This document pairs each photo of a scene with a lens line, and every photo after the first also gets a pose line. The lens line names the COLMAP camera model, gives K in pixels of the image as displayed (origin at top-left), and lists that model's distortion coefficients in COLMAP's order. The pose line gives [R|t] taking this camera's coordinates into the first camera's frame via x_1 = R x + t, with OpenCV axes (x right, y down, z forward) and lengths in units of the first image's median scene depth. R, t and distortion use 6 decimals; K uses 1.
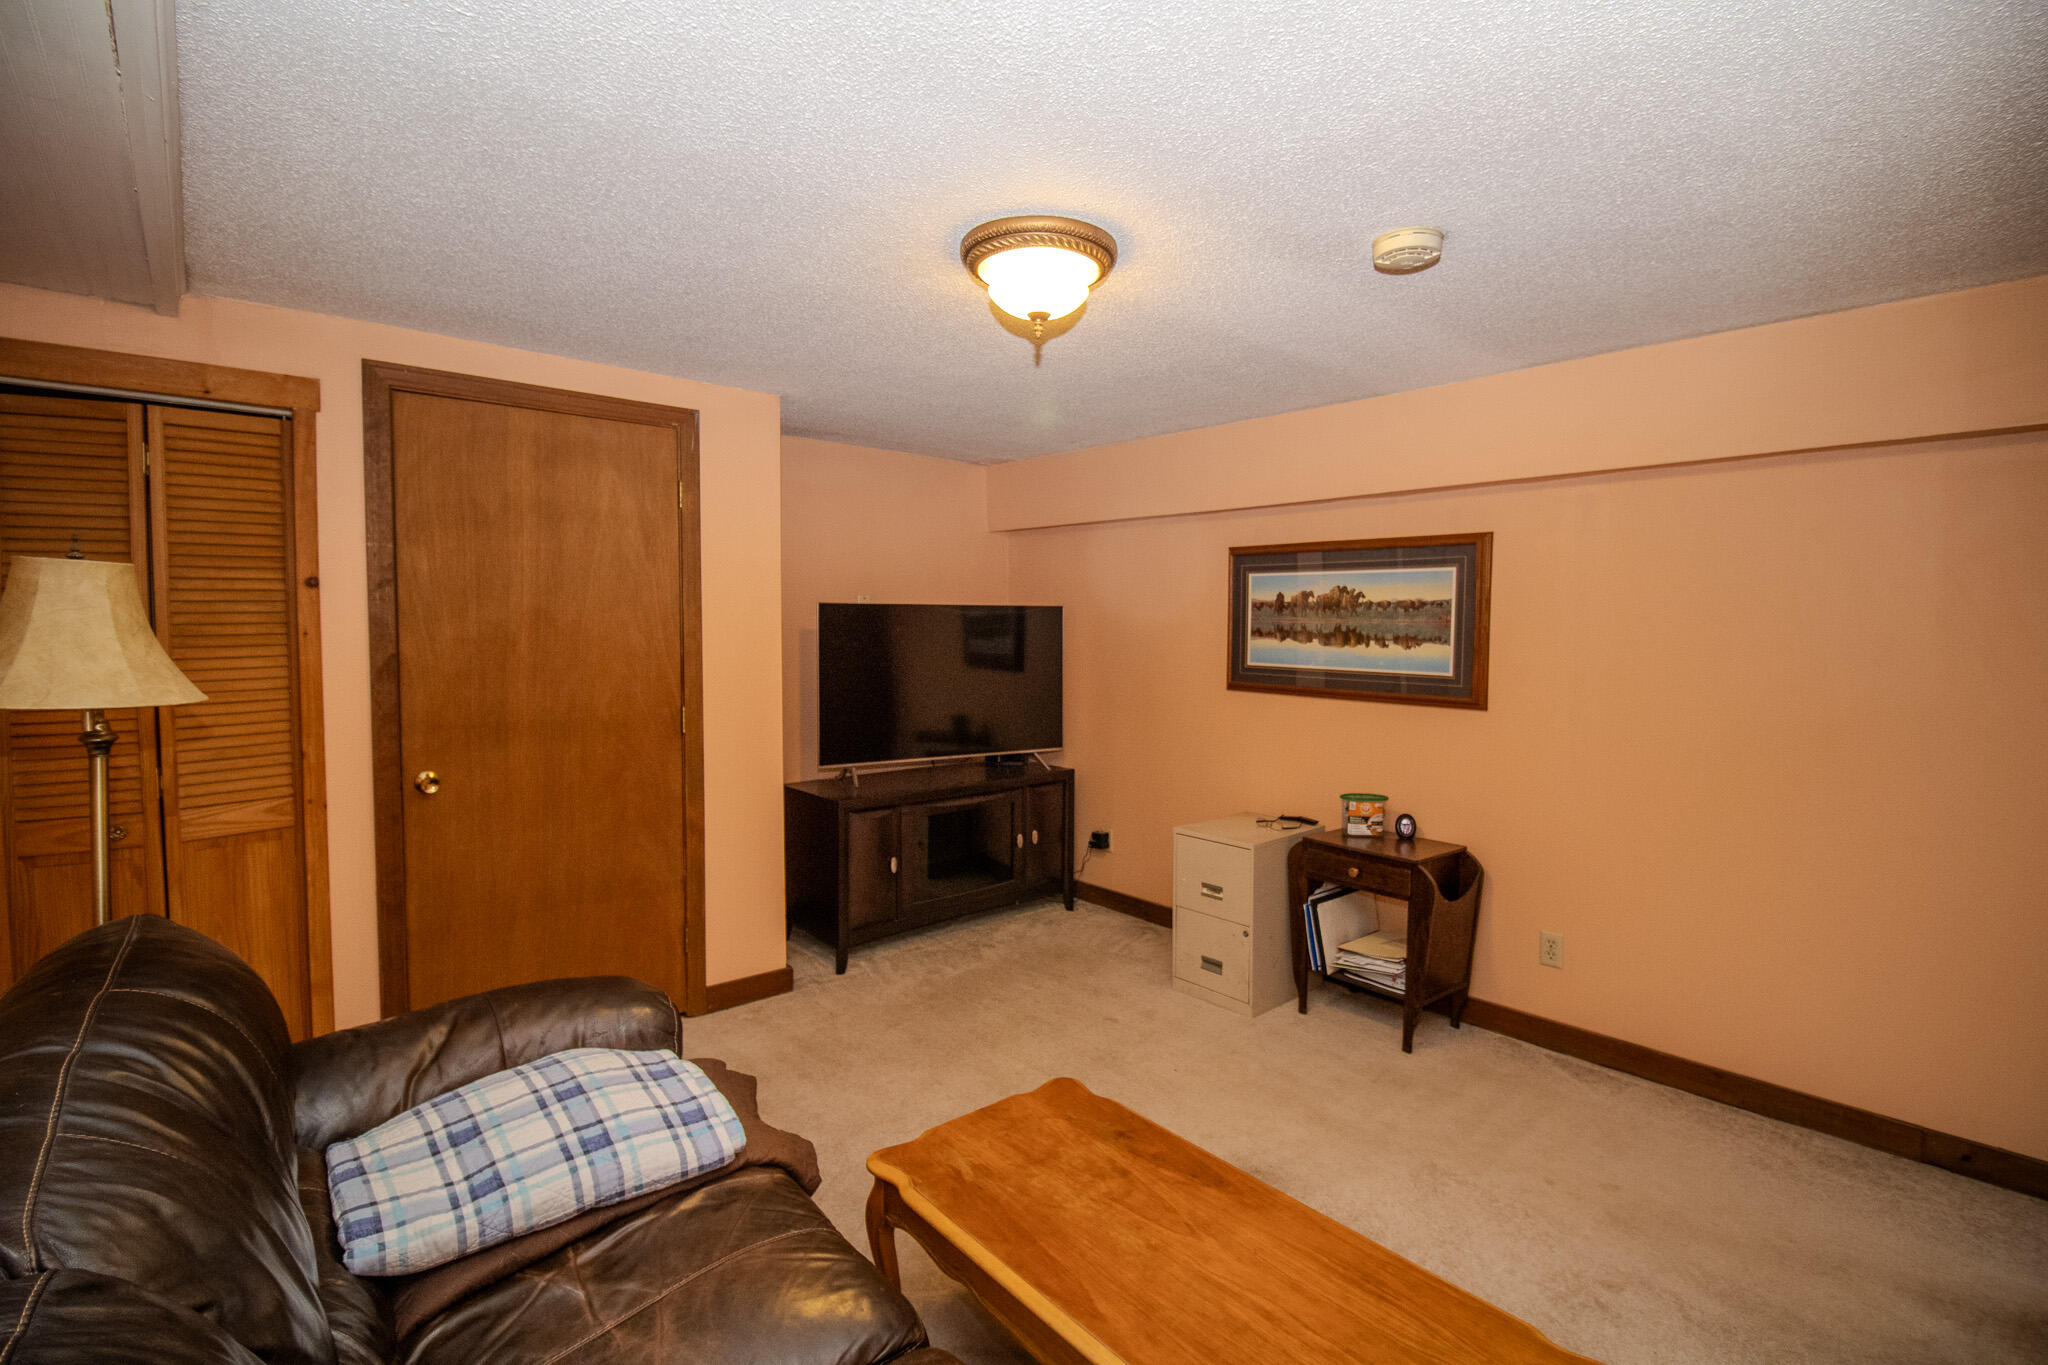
lens RADIAL K [[967.9, 0, 1037.4], [0, 967.9, 673.3], [0, 0, 1]] dist [-0.002411, -0.012679]
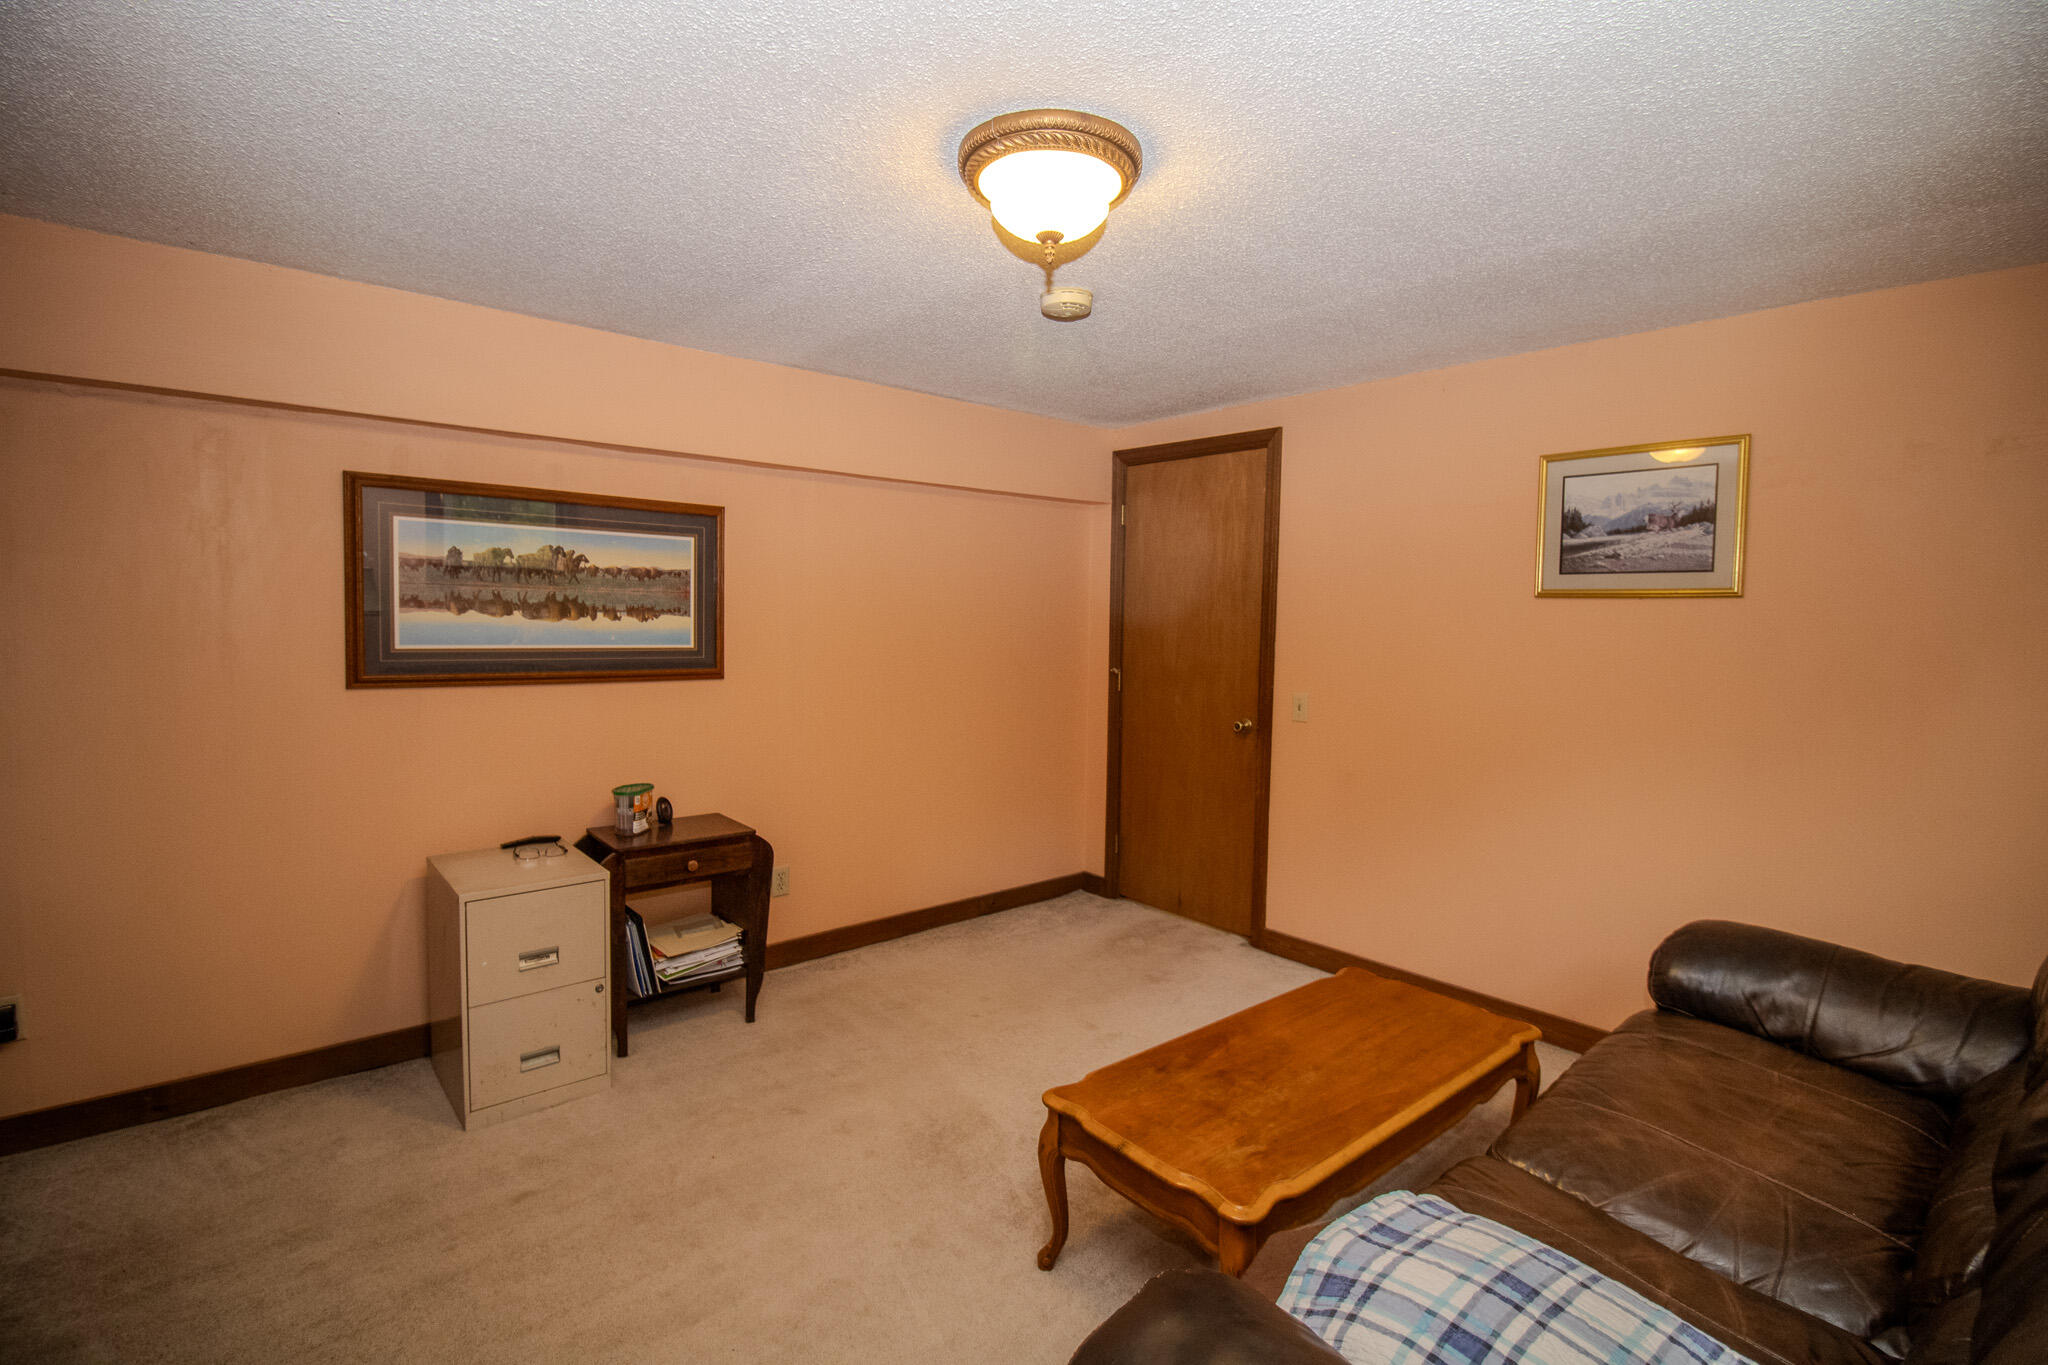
lens RADIAL K [[967.9, 0, 1030.7], [0, 967.9, 673.4], [0, 0, 1]] dist [-0.002411, -0.012679]
pose [[-0.012791, -0.071283, 0.997374, -0.547517], [0.034246, 0.996839, 0.071684, -0.029271], [-0.999332, 0.035073, -0.010310, 0.647400]]
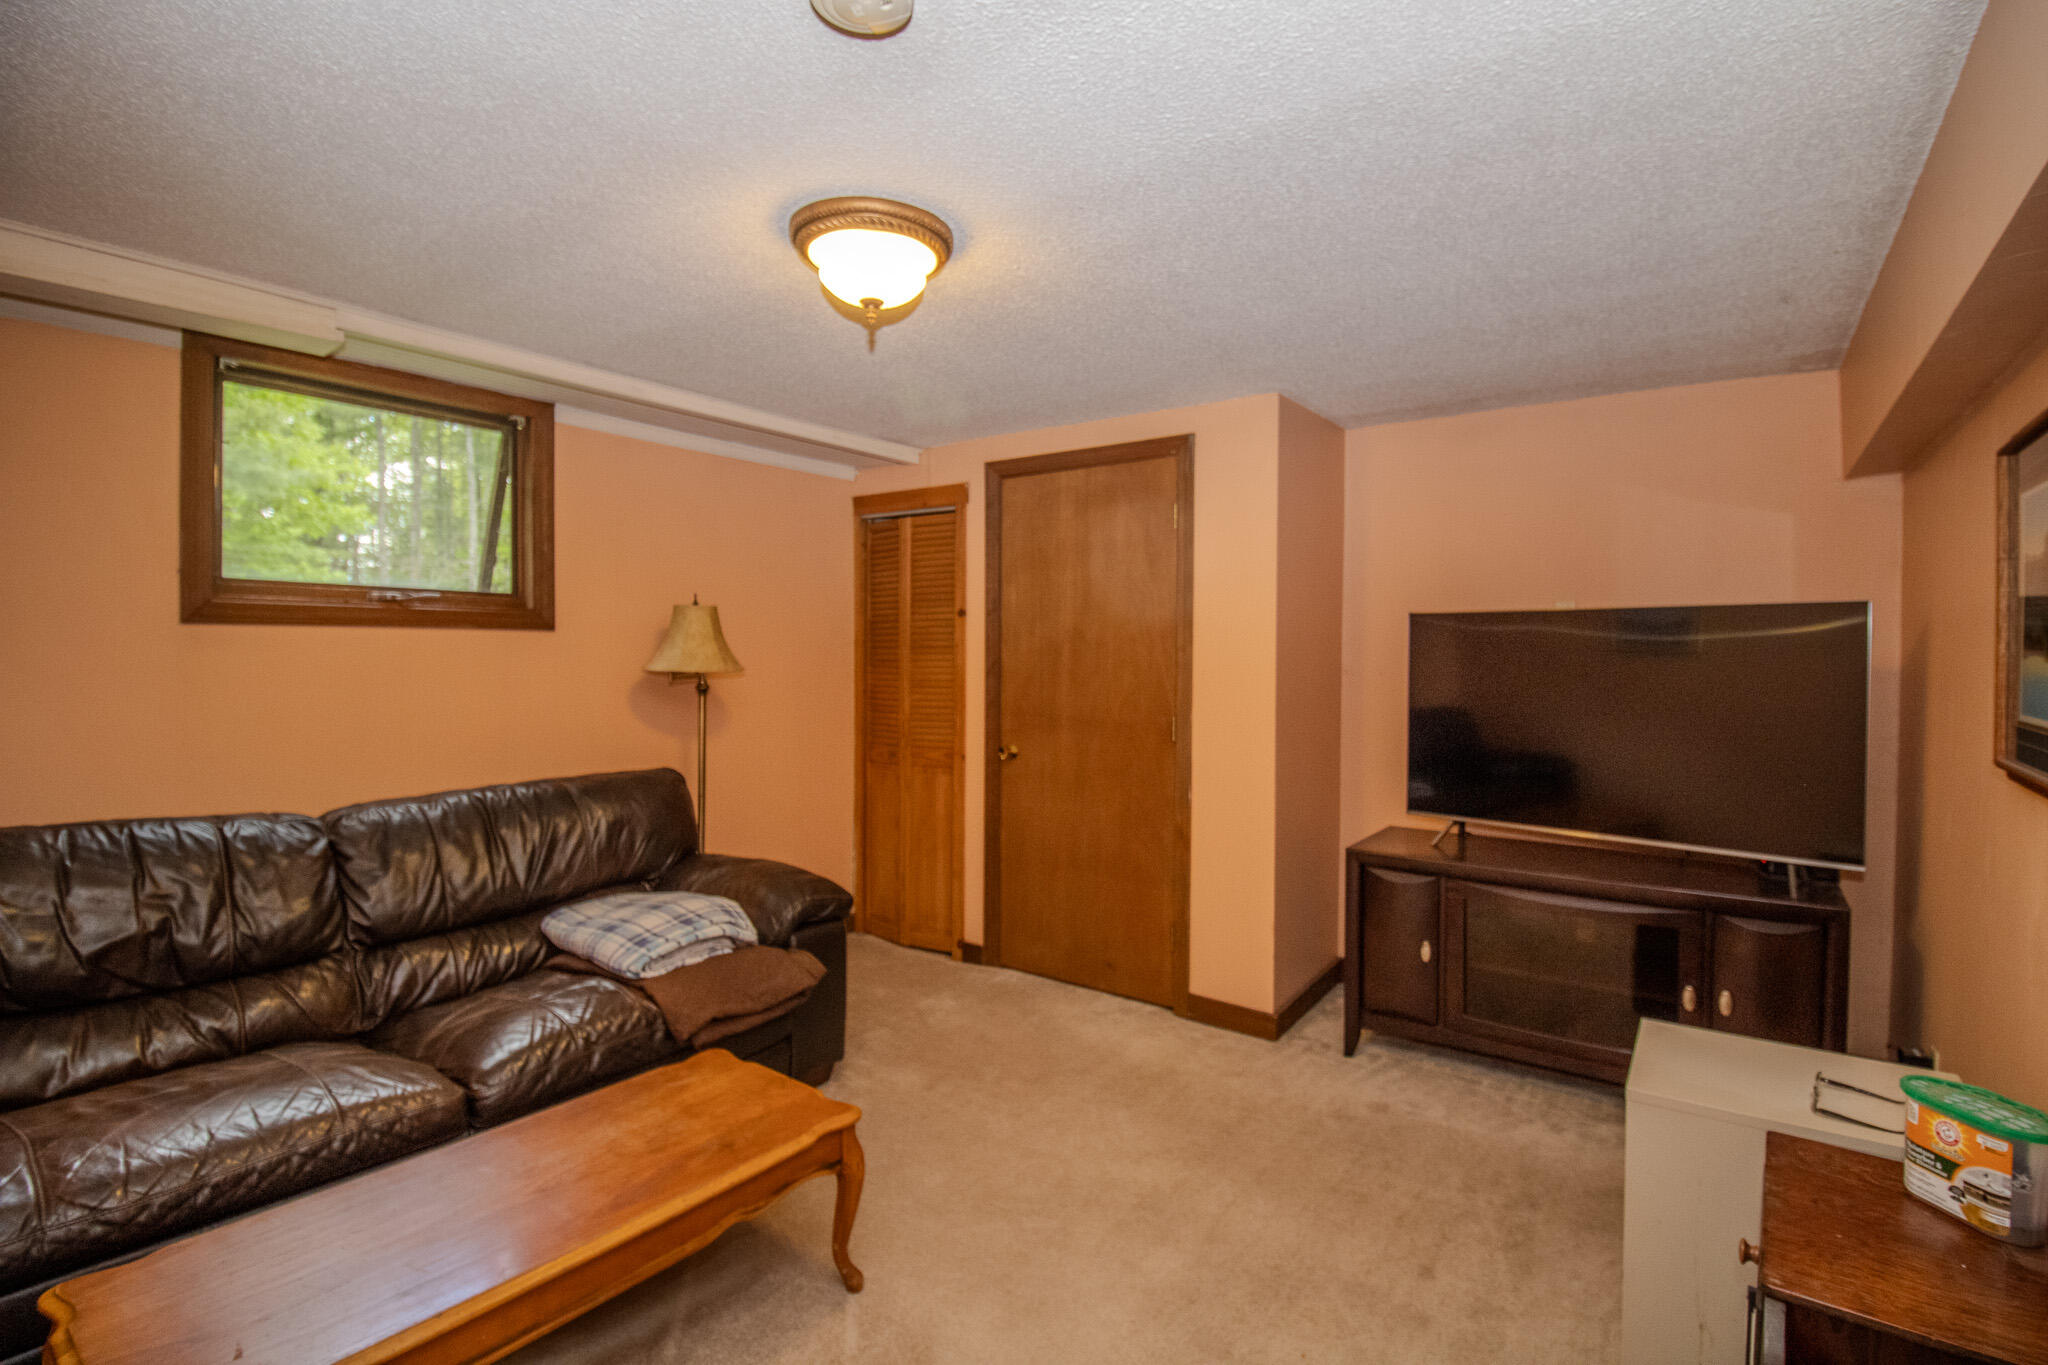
lens RADIAL K [[967.9, 0, 1031.0], [0, 967.9, 678.2], [0, 0, 1]] dist [-0.002411, -0.012679]
pose [[0.205135, 0.023934, -0.978441, 0.614654], [-0.057053, 0.998293, 0.012458, -0.010701], [0.977069, 0.053267, 0.206150, 0.608827]]
